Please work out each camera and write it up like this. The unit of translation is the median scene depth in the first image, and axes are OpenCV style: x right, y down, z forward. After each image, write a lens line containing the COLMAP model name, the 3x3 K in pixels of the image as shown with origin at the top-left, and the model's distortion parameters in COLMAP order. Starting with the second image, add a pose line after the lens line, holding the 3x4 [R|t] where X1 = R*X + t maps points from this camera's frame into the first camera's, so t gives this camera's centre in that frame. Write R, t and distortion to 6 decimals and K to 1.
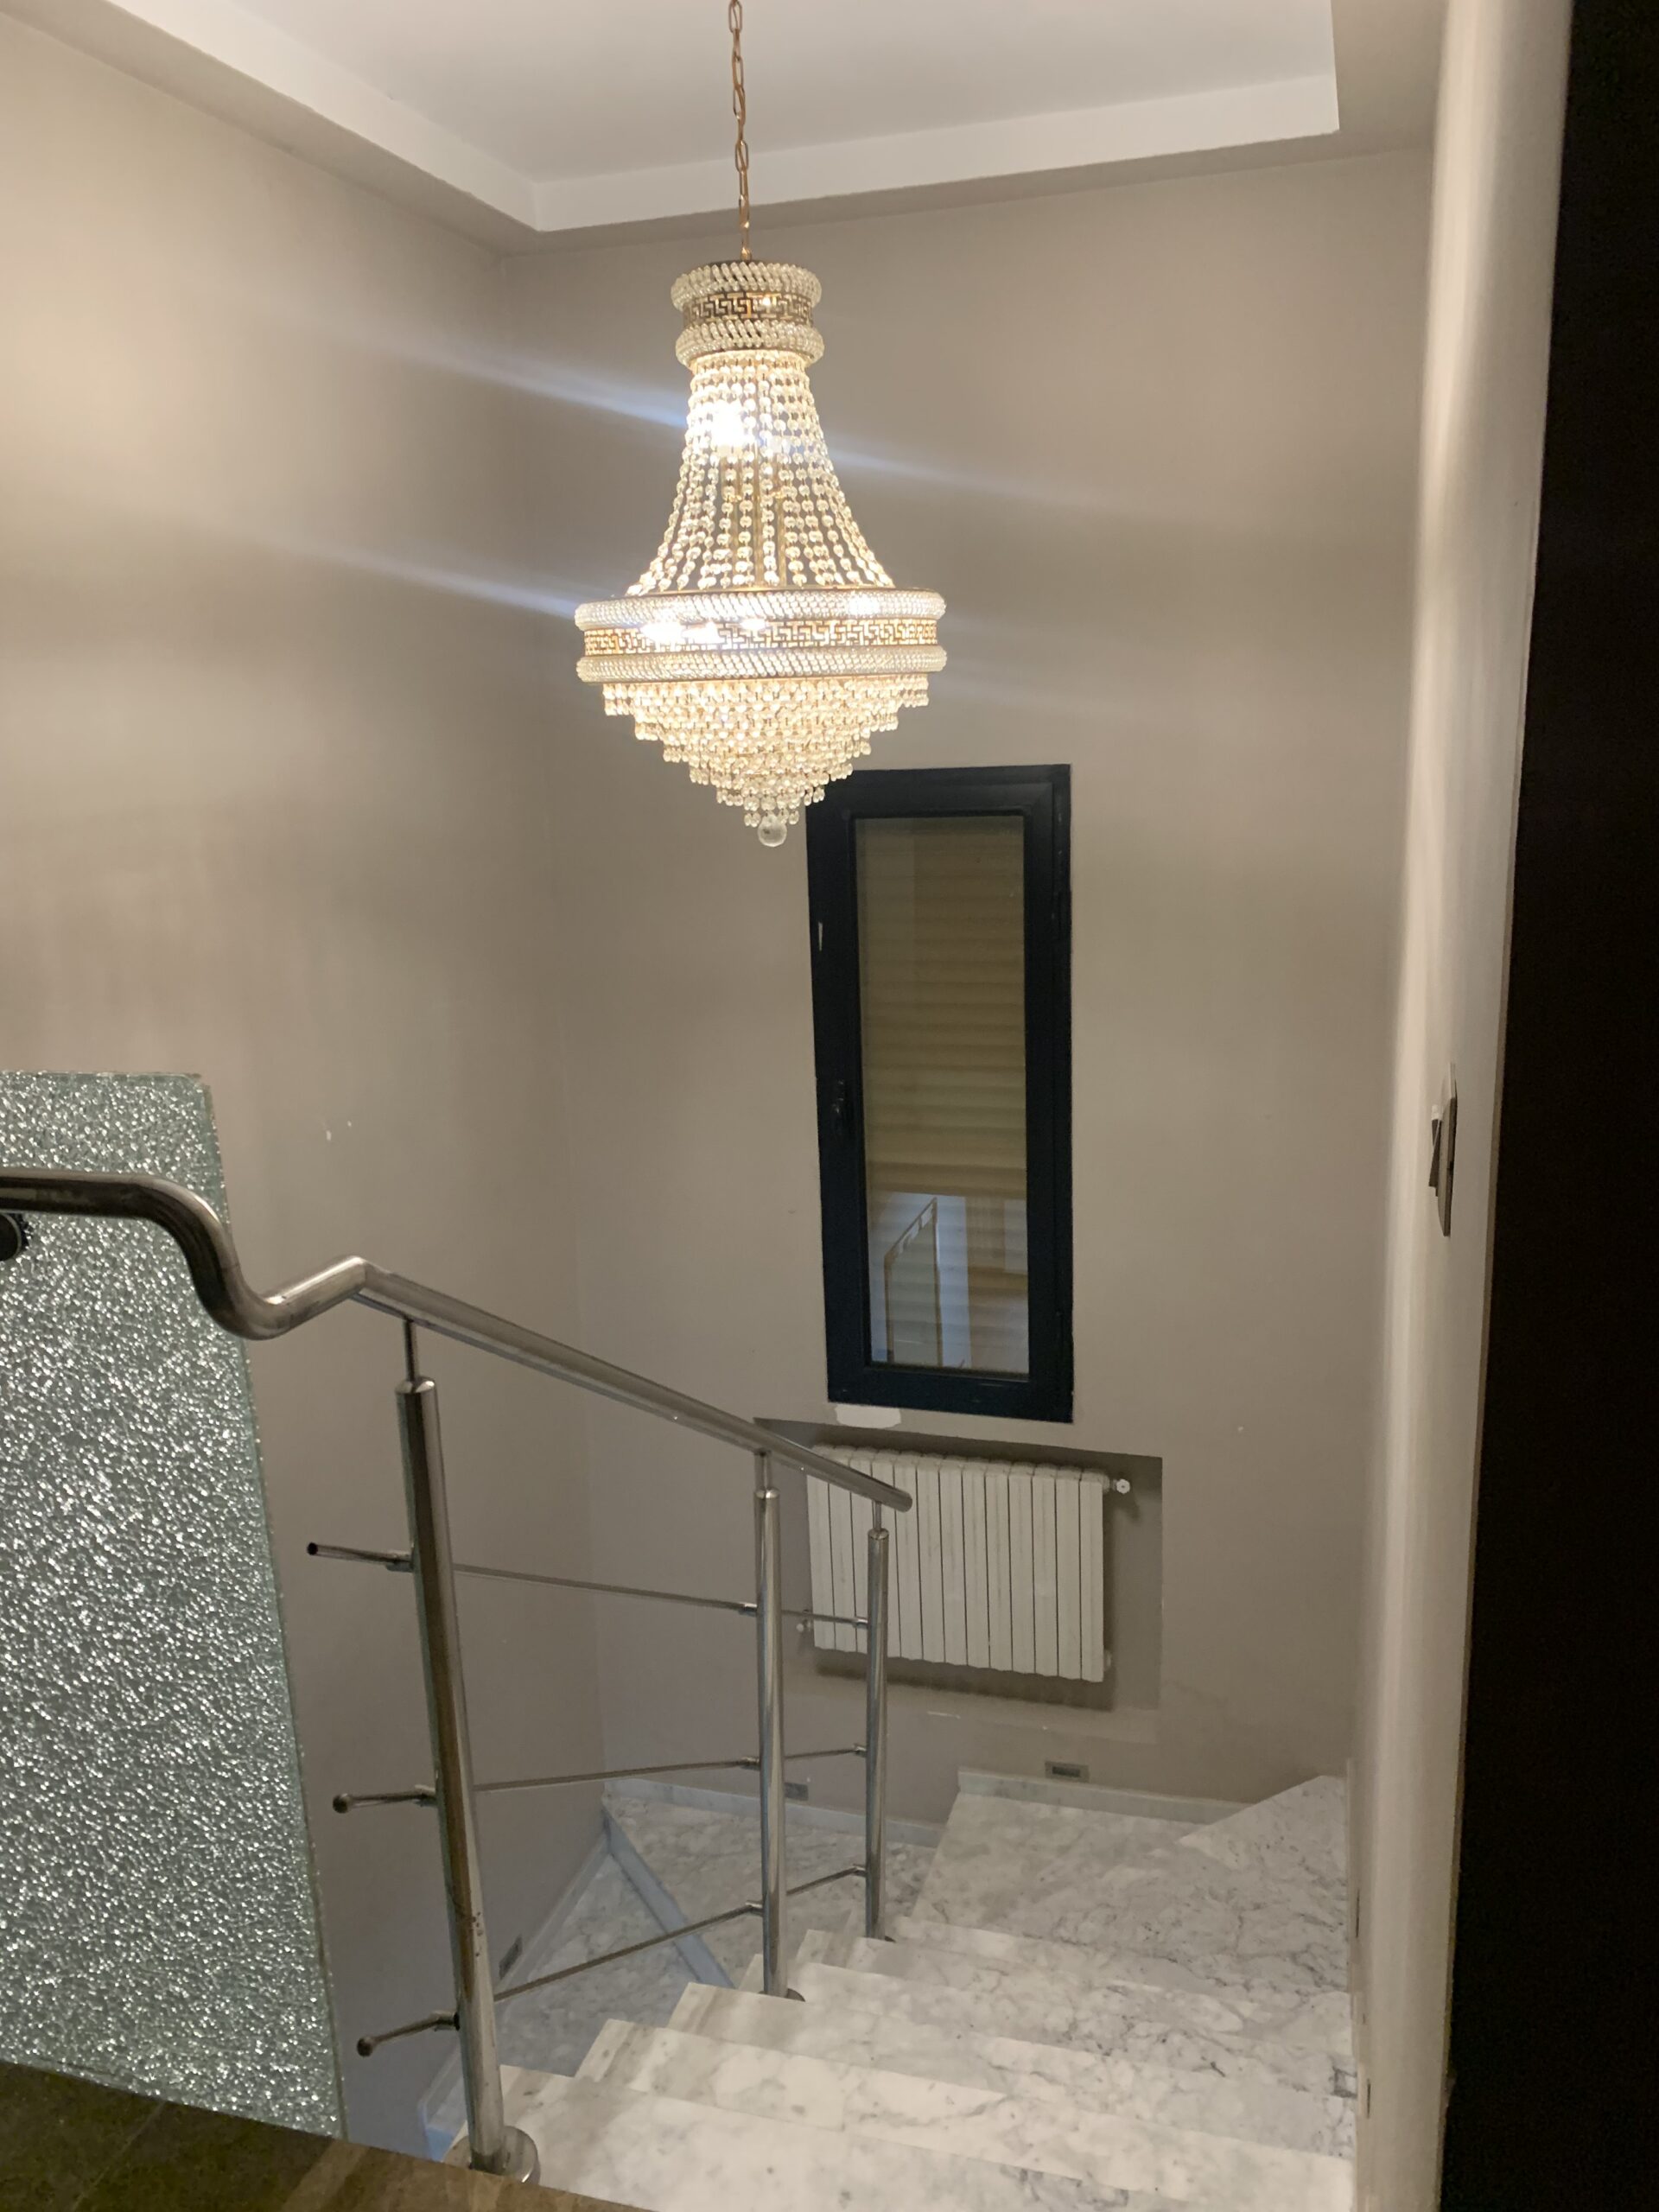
lens RADIAL K [[1707.7, 0, 829.5], [0, 1707.7, 1106.0], [0, 0, 1]] dist [0.001183, 0.001130]
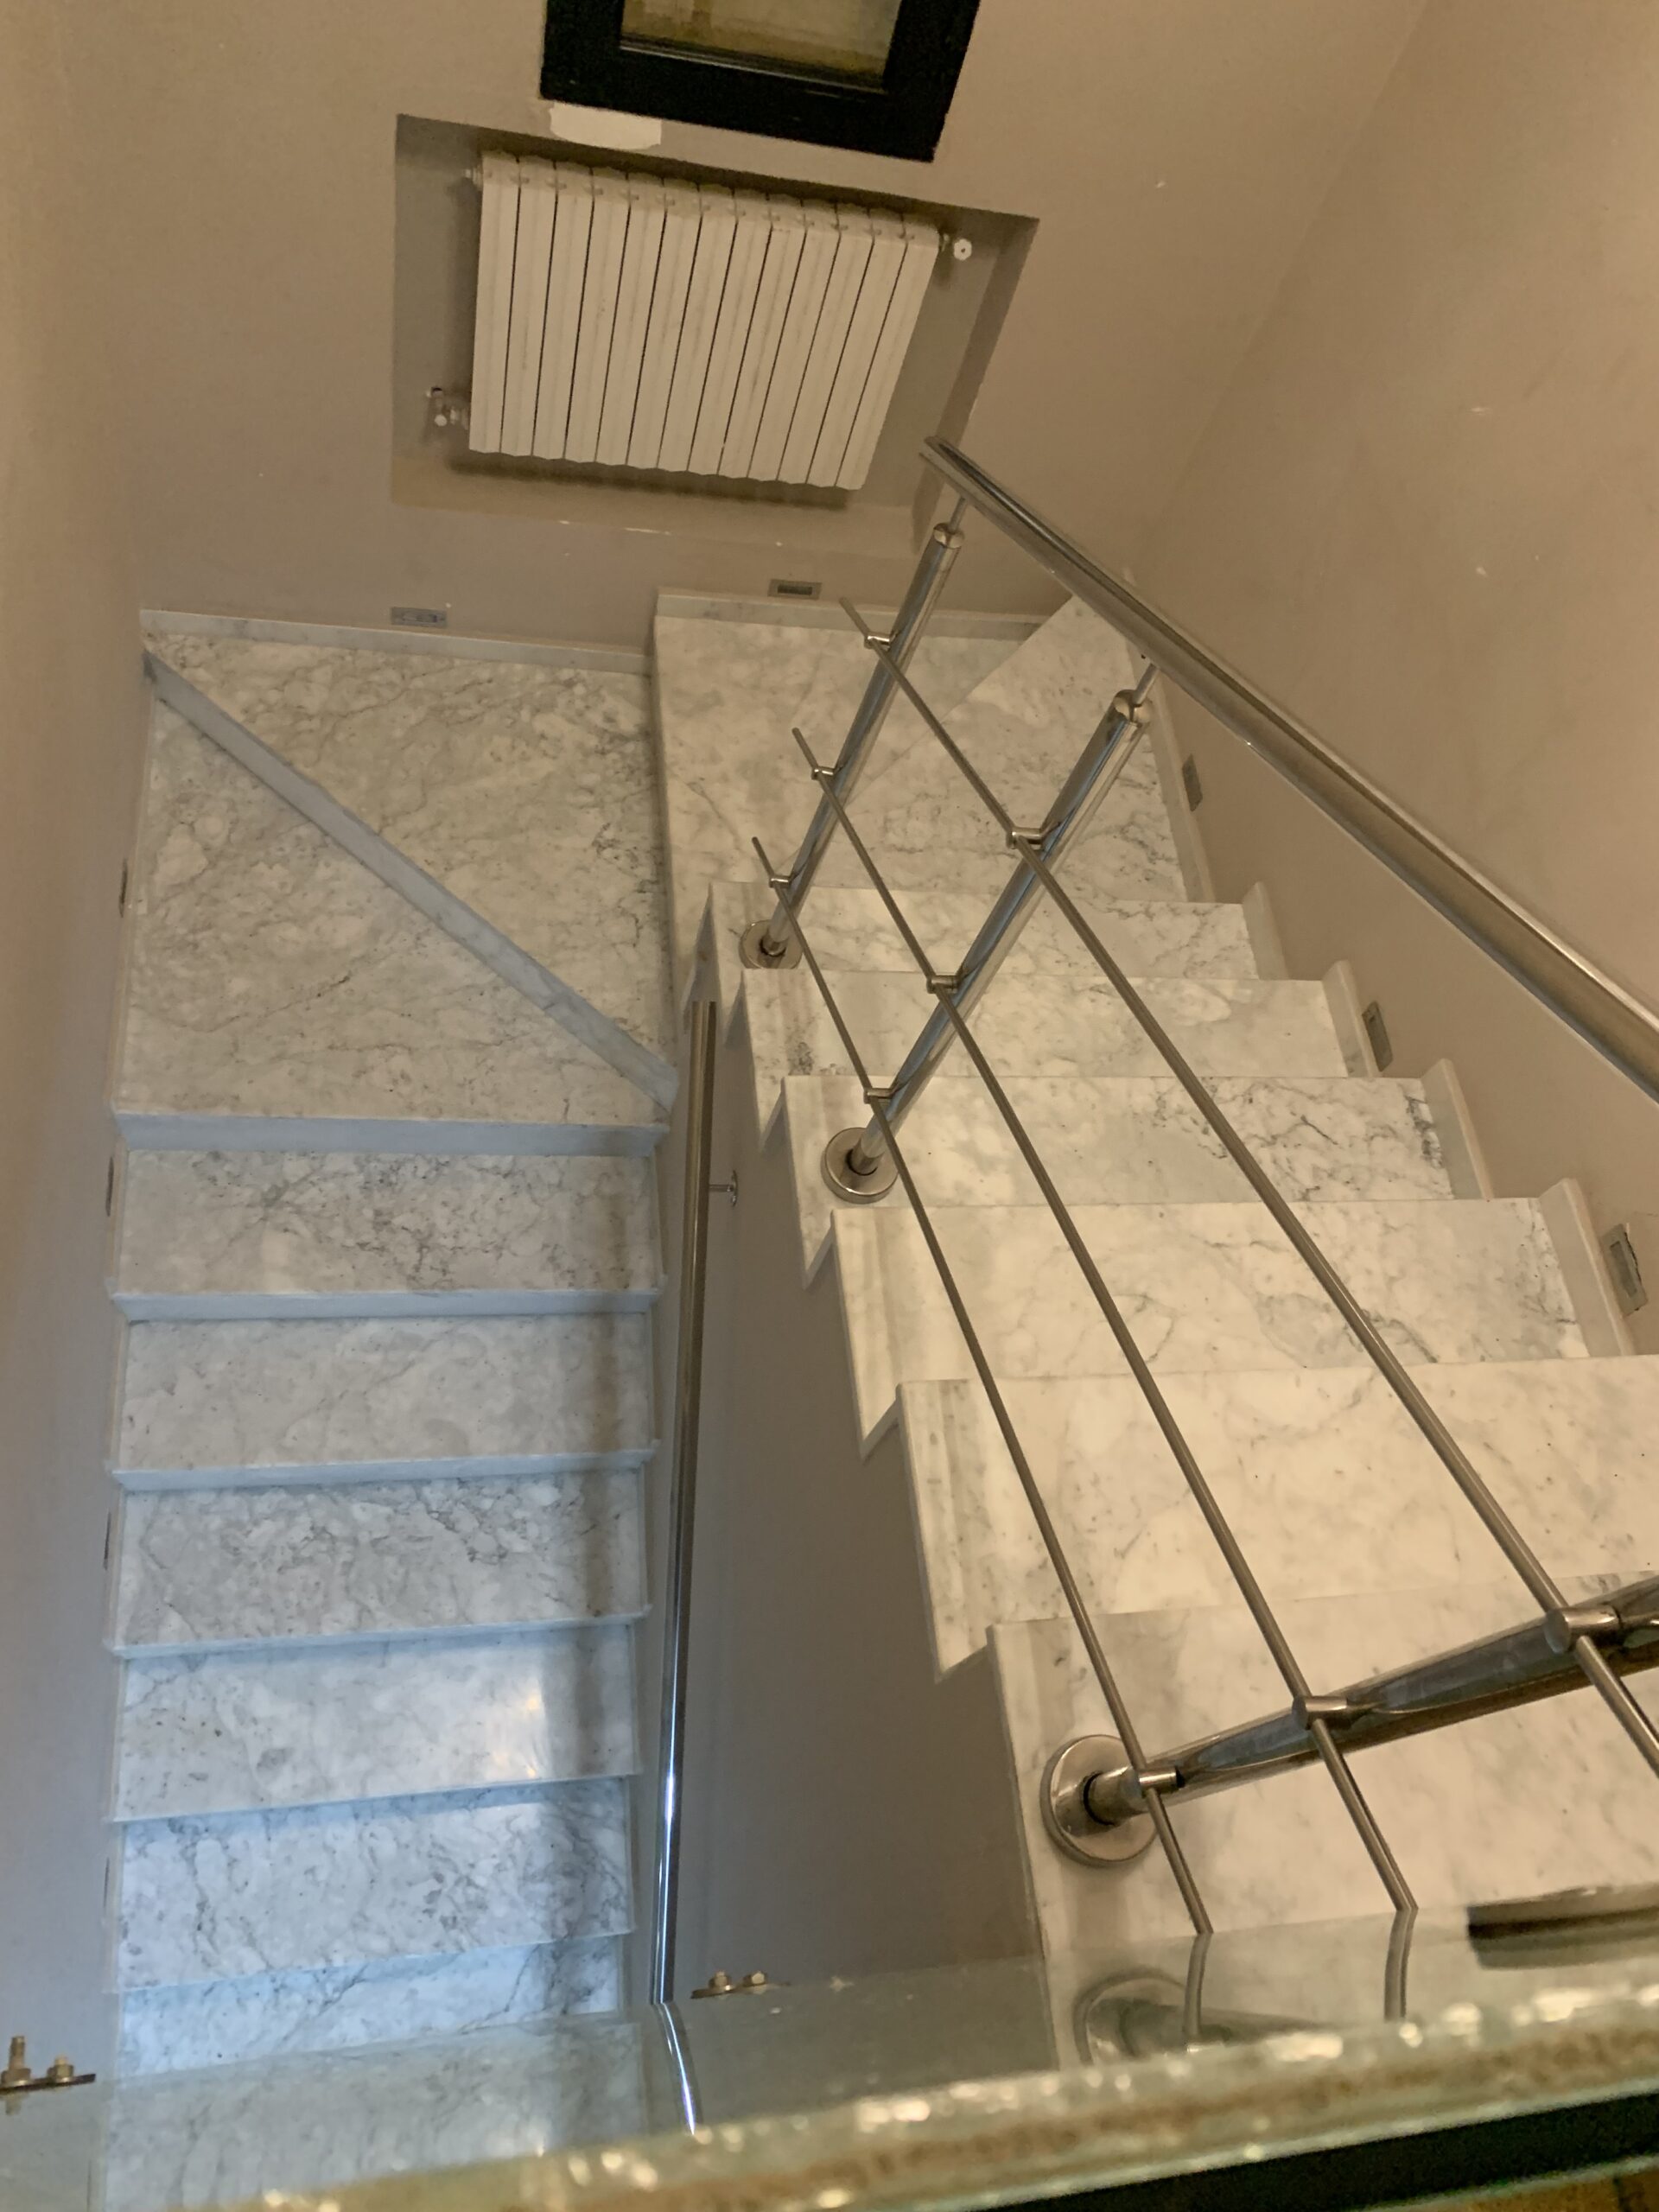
lens RADIAL K [[1715.9, 0, 816.8], [0, 1715.9, 1067.7], [0, 0, 1]] dist [0.208722, -0.509062]
pose [[0.879714, -0.224504, 0.419167, -0.278640], [-0.179792, 0.659034, 0.730308, -0.076664], [-0.440202, -0.717825, 0.539397, 0.420655]]
